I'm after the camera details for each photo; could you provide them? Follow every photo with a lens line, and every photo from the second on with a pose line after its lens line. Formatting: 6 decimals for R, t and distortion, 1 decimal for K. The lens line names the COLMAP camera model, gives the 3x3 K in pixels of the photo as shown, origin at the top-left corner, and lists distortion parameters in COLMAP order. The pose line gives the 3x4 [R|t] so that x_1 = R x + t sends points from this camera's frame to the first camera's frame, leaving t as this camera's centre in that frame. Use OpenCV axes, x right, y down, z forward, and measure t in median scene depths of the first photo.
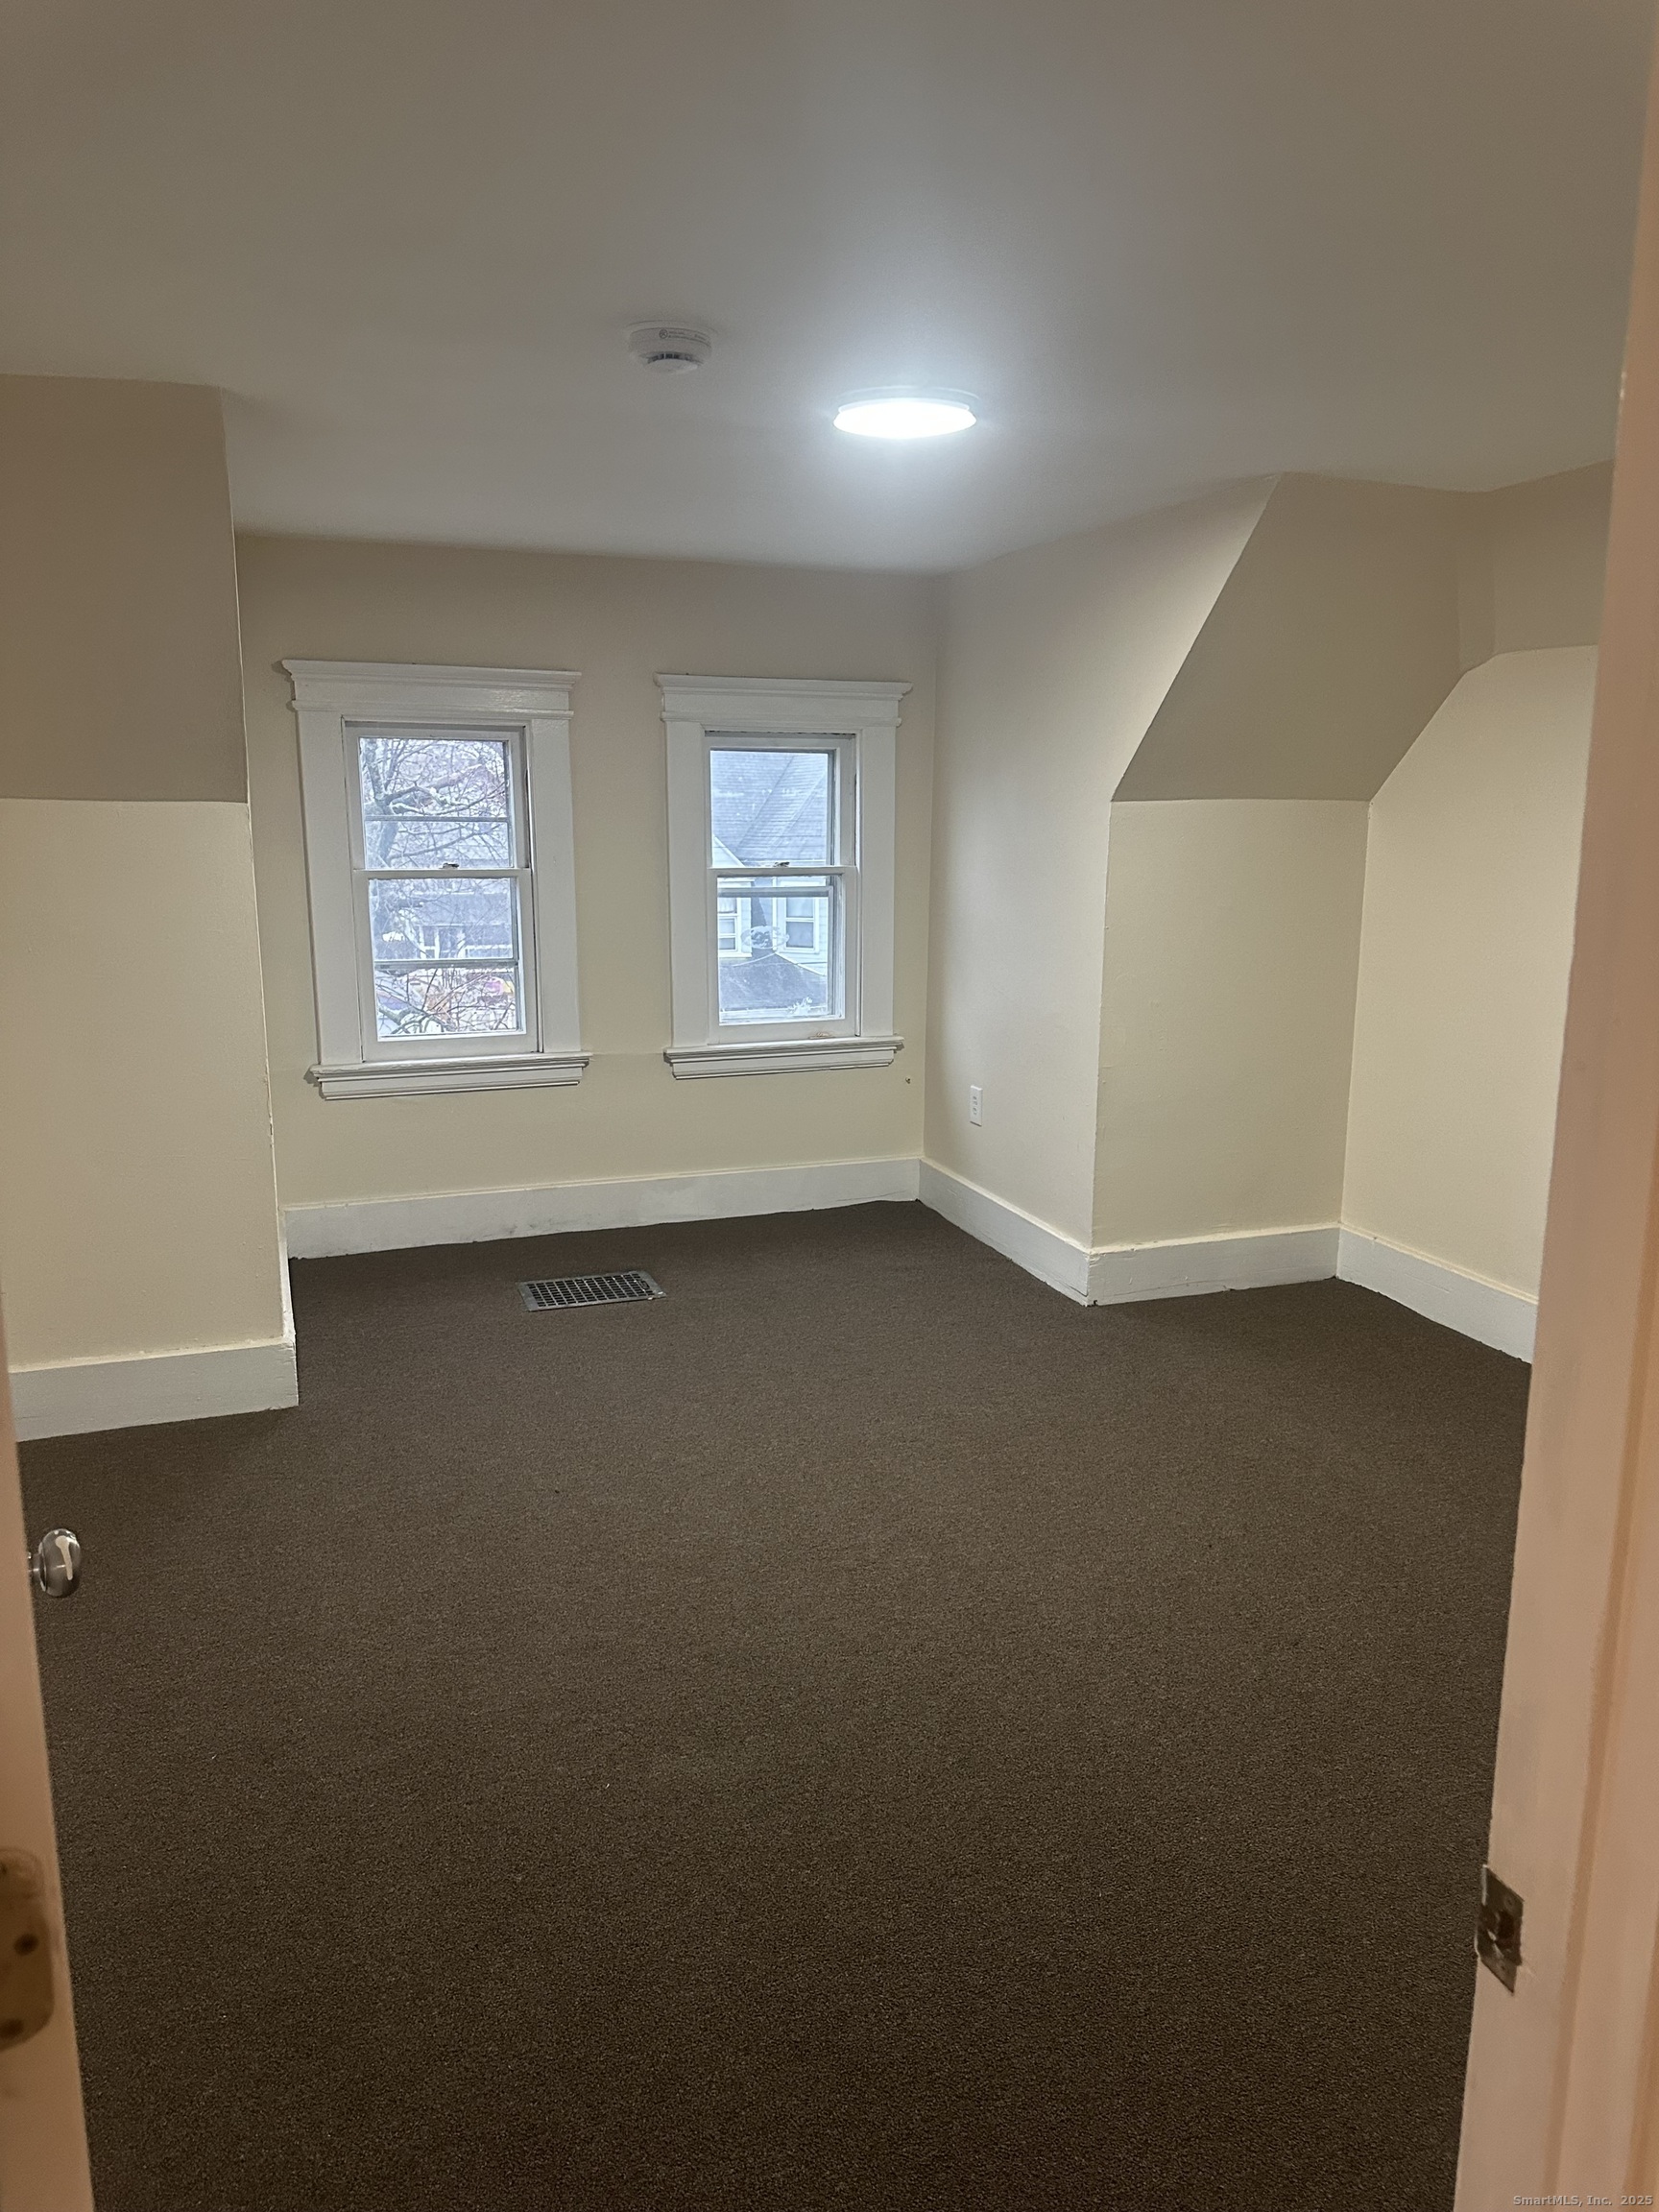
lens RADIAL K [[1551.6, 0, 830.0], [0, 1551.6, 1096.2], [0, 0, 1]] dist [-0.003756, -0.000285]
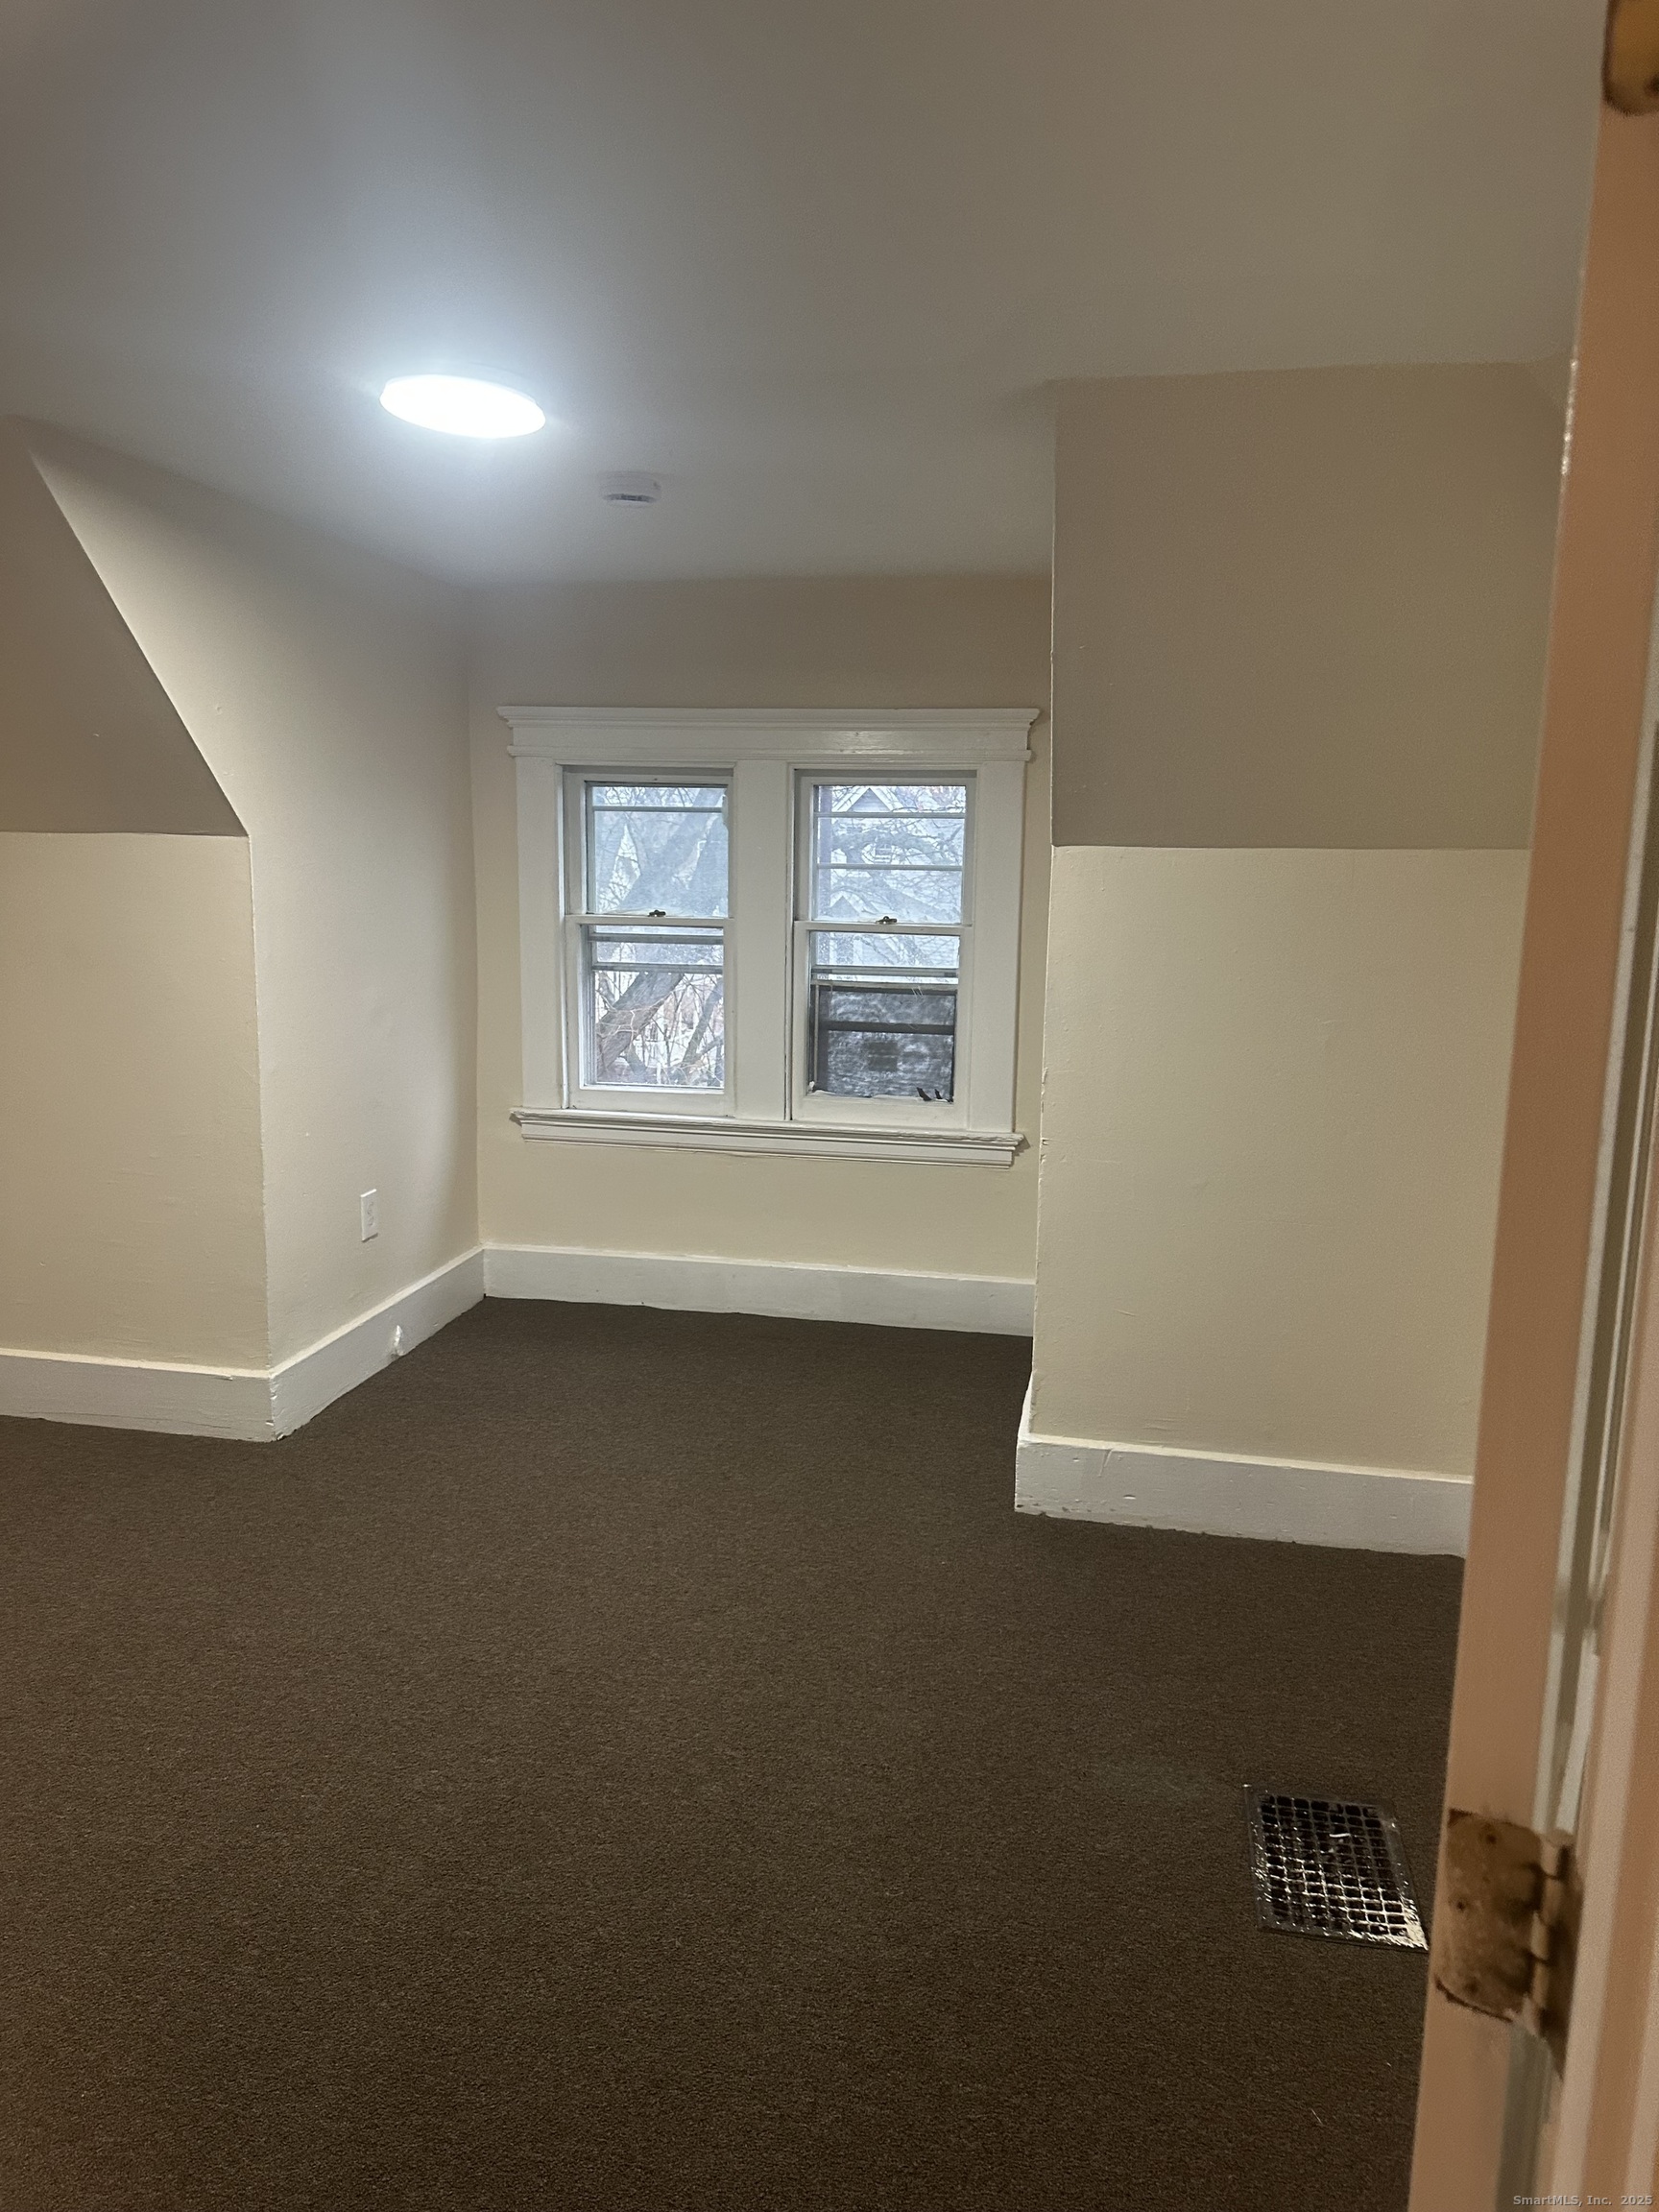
lens RADIAL K [[1736.8, 0, 827.7], [0, 1736.8, 1118.5], [0, 0, 1]] dist [0.008401, 0.001286]
pose [[0.834954, 0.096031, -0.541876, 0.477452], [-0.118357, 0.992950, -0.006401, -0.030726], [0.537441, 0.069480, 0.840434, 0.176451]]
